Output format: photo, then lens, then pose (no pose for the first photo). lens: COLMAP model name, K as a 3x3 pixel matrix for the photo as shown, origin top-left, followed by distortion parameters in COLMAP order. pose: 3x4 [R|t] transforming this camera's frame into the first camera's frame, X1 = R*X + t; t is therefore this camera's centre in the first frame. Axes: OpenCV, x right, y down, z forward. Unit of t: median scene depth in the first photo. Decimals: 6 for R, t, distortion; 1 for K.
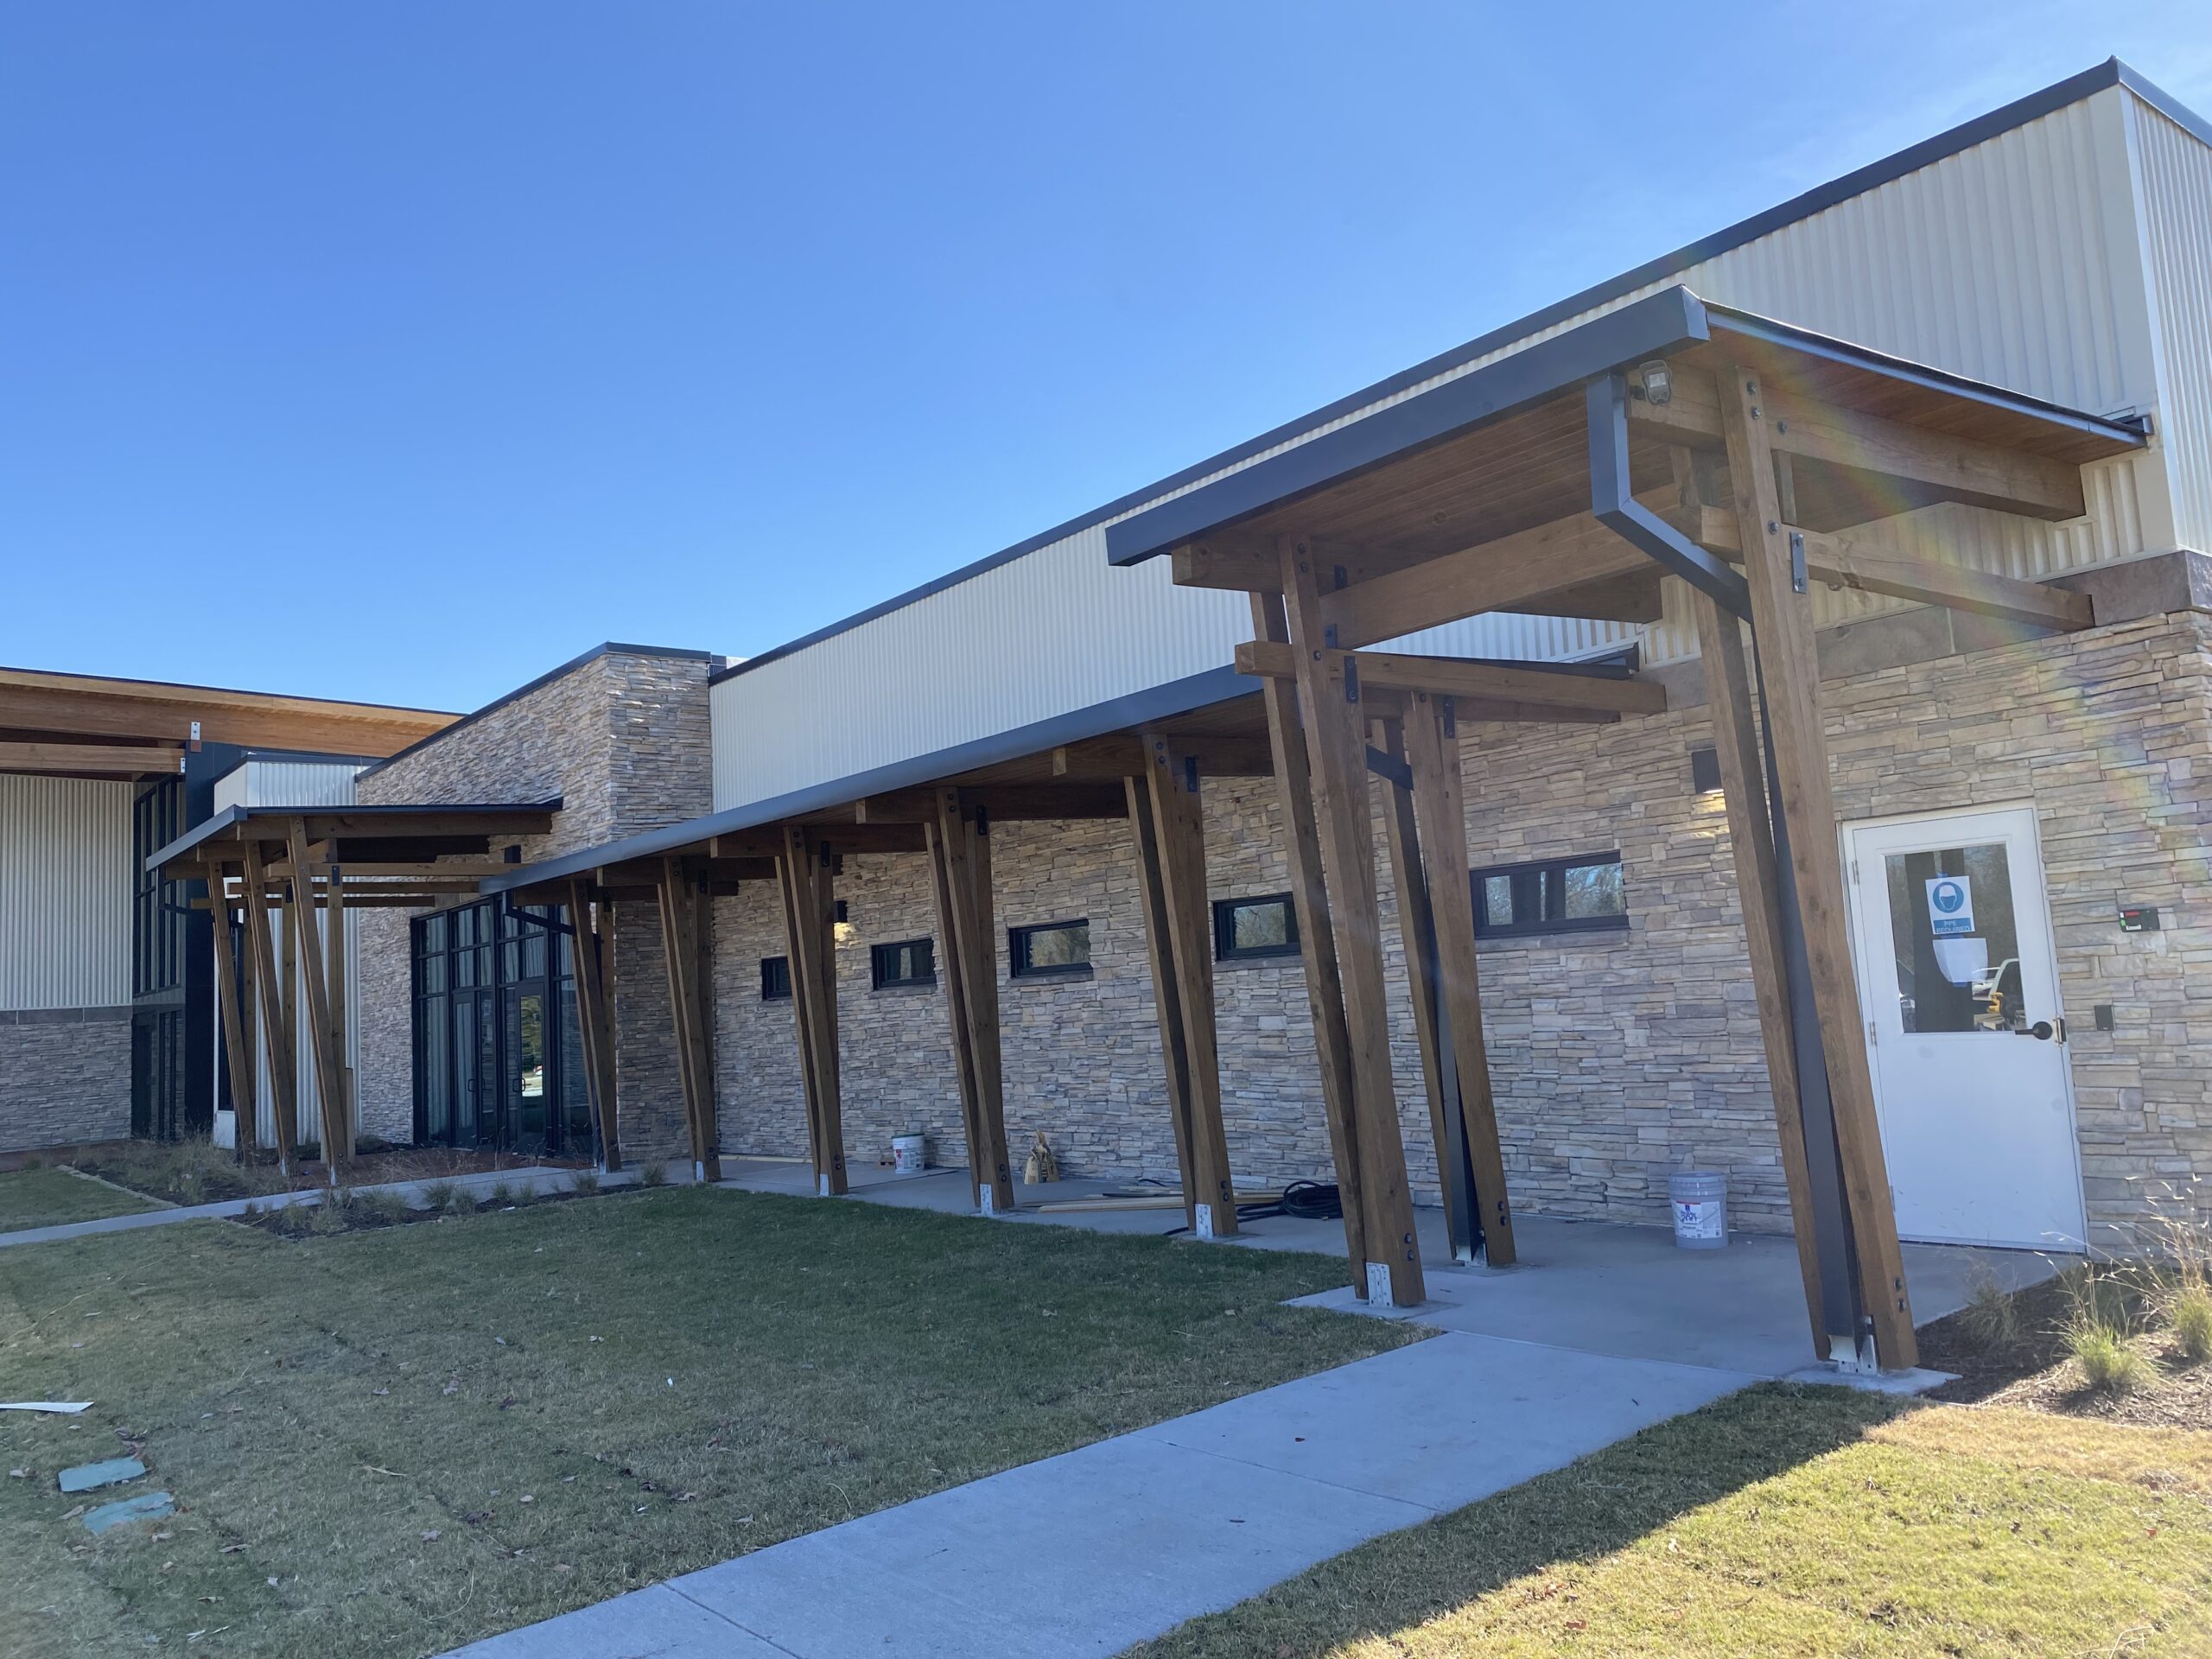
lens RADIAL K [[1700.3, 0, 1102.8], [0, 1700.3, 835.2], [0, 0, 1]] dist [0.046689, -0.056046]
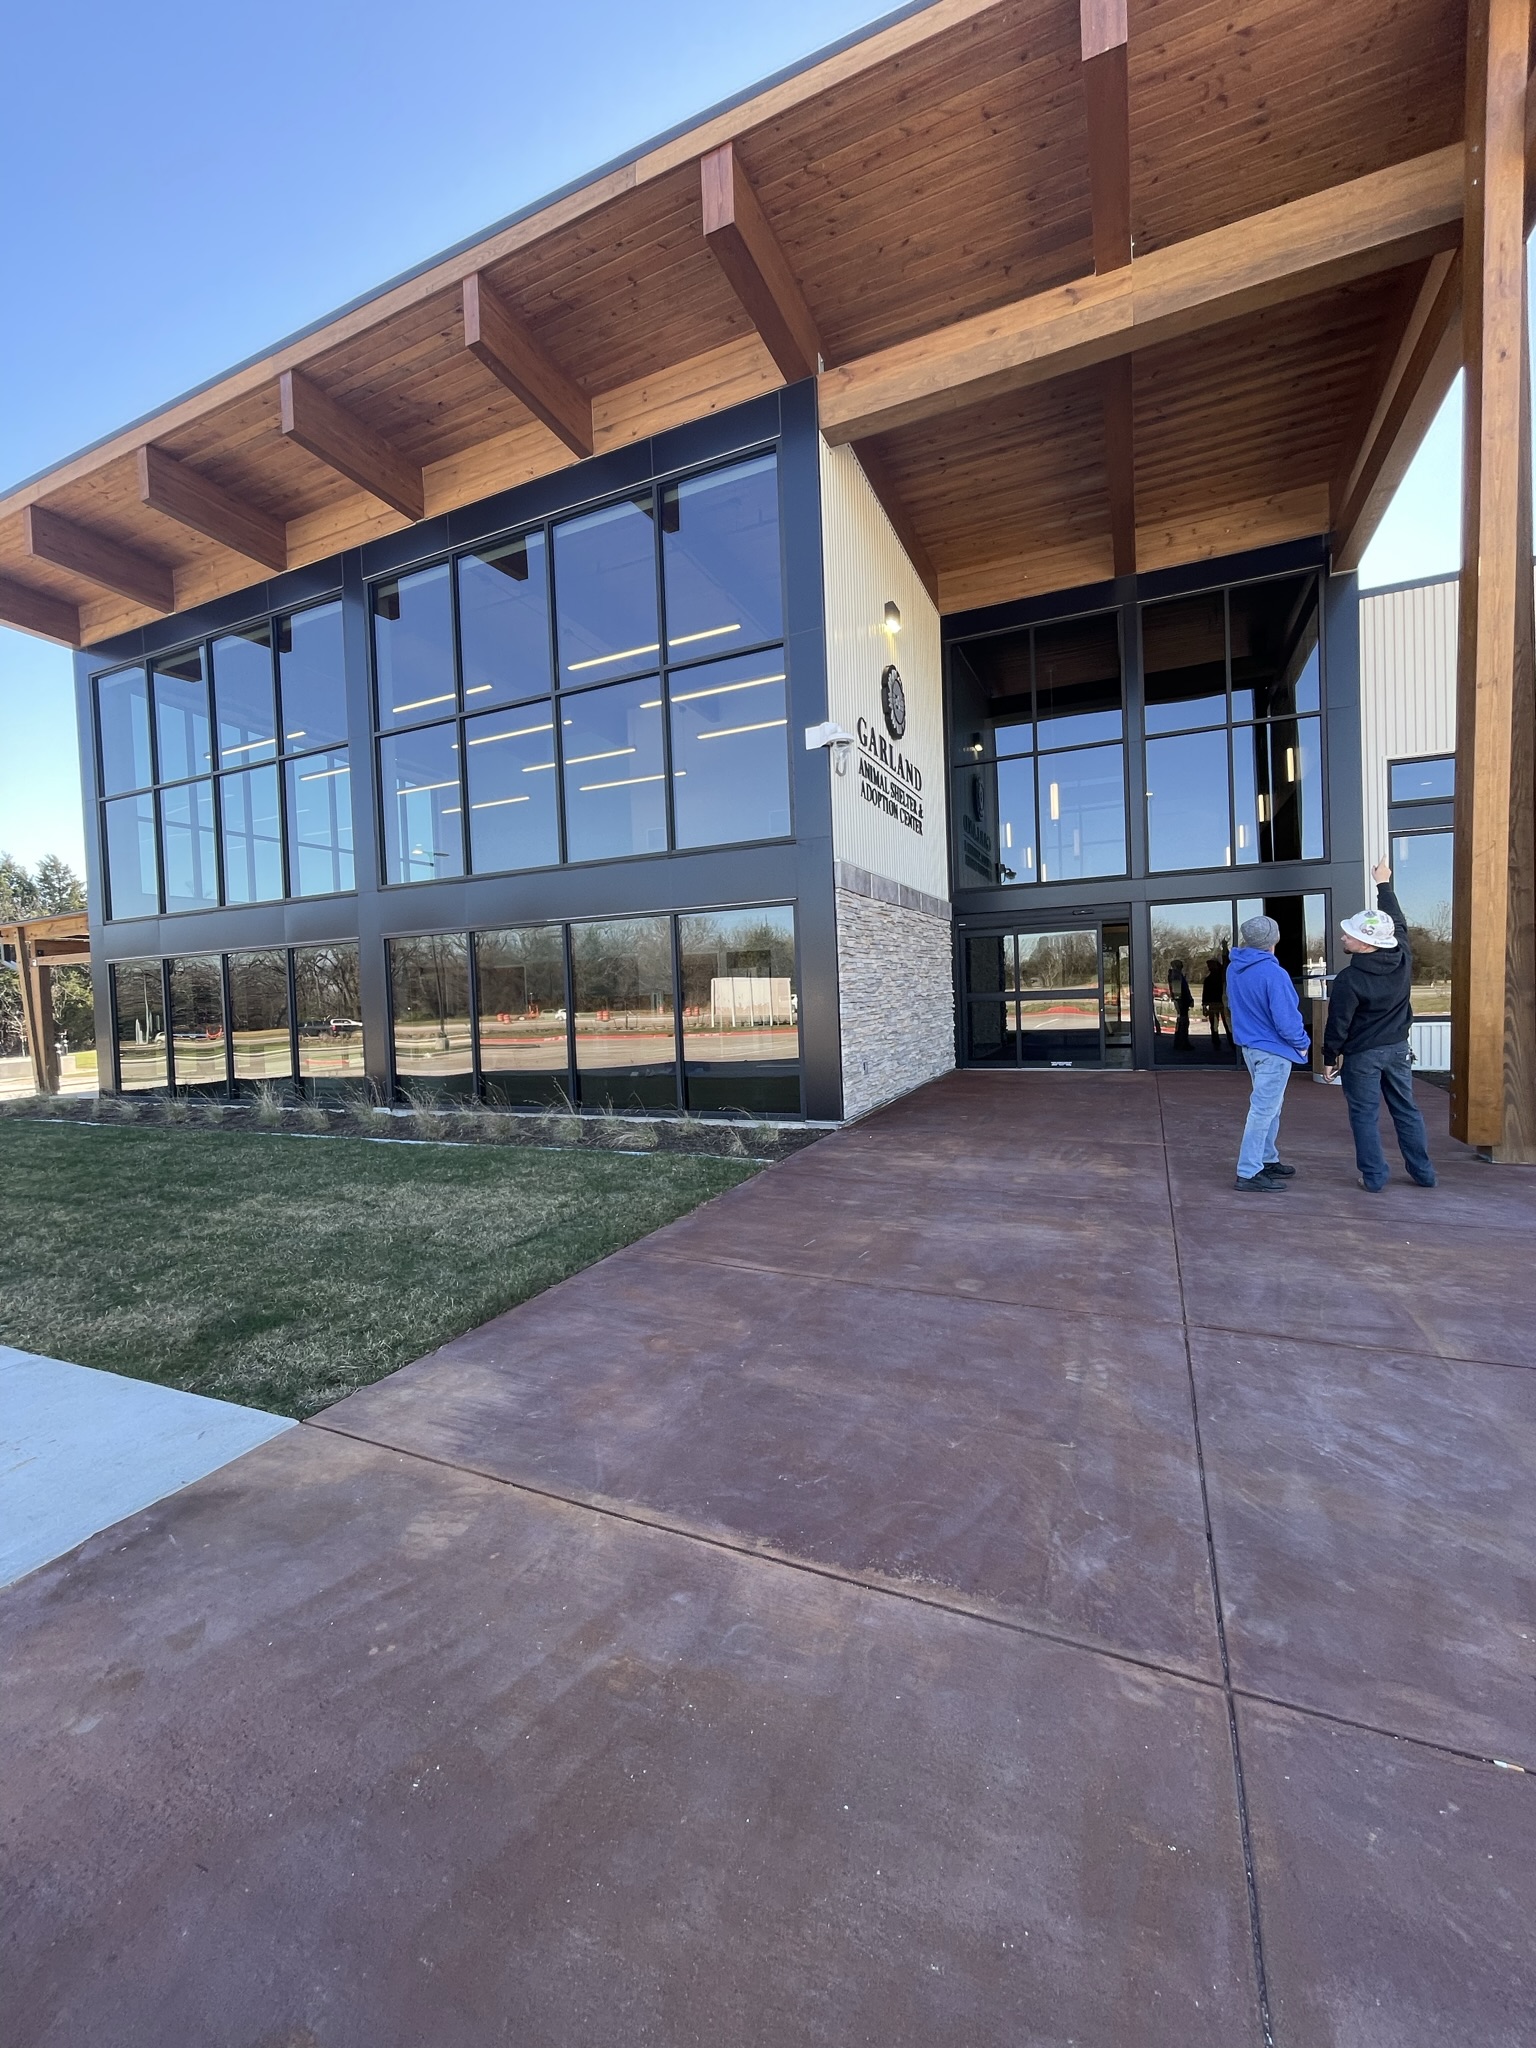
lens RADIAL K [[829.5, 0, 770.5], [0, 829.5, 1012.9], [0, 0, 1]] dist [-0.001237, 0.000372]
pose [[0.883762, 0.012044, 0.467781, -1.142185], [-0.059233, 0.994507, 0.086301, 0.168903], [-0.464172, -0.103978, 0.879621, 0.963953]]
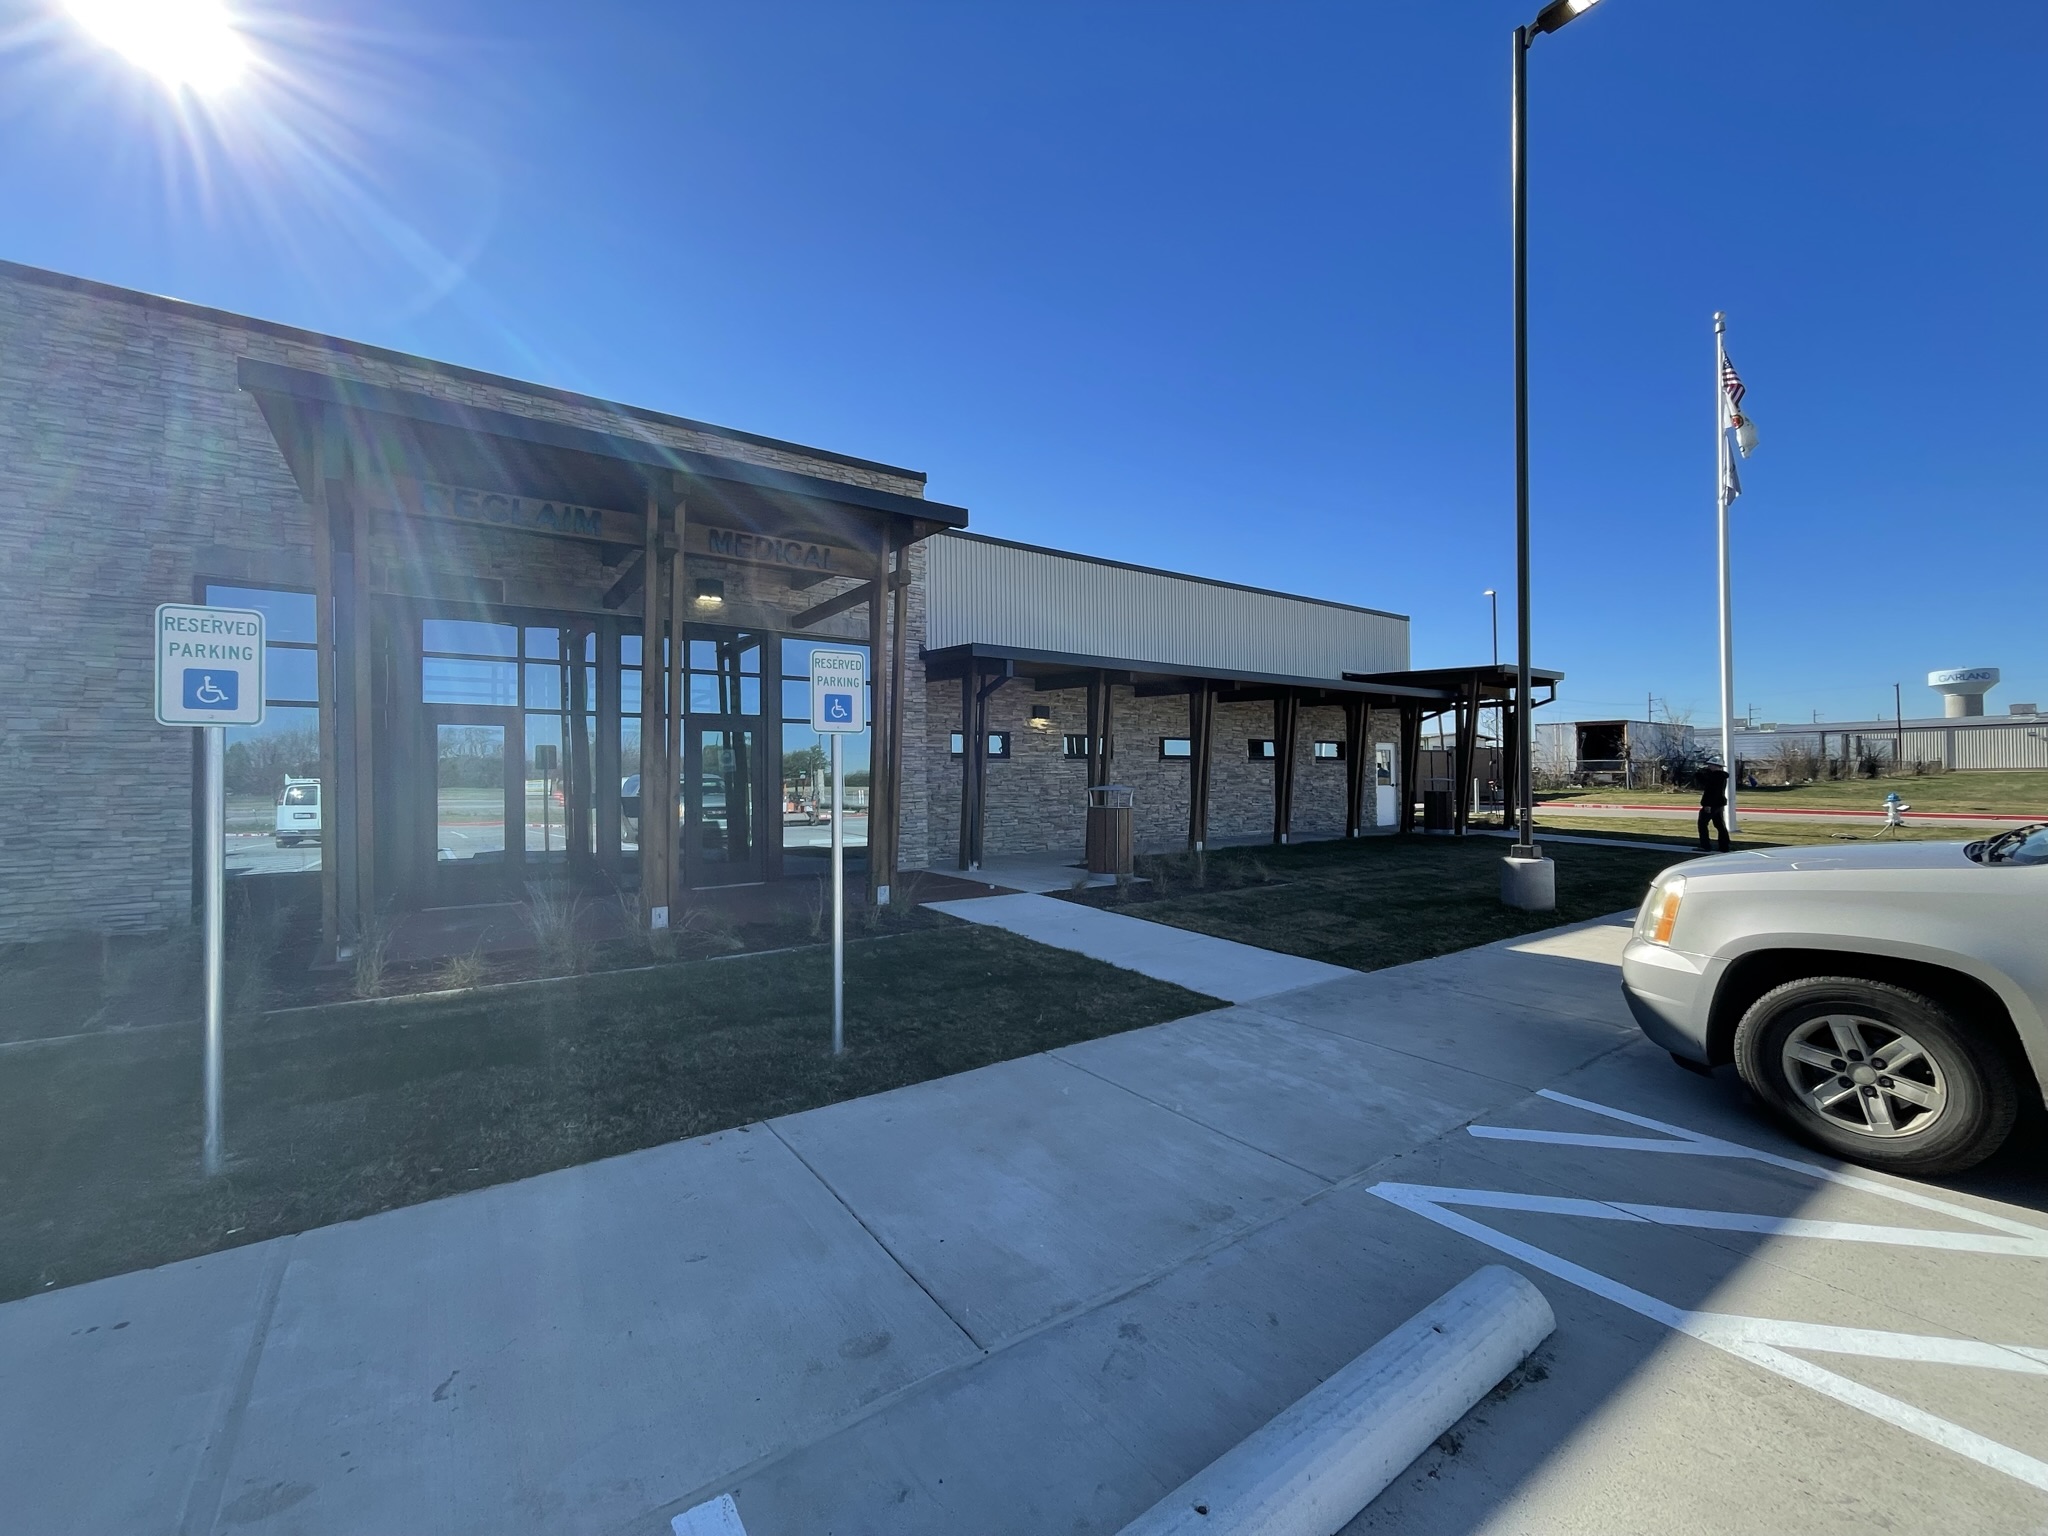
lens RADIAL K [[829.5, 0, 1016.8], [0, 829.5, 765.6], [0, 0, 1]] dist [-0.001237, 0.000372]
pose [[0.041371, 0.068002, 0.996827, -0.758116], [-0.096948, 0.993247, -0.063734, 0.118474], [-0.994429, -0.094003, 0.047685, 0.739077]]
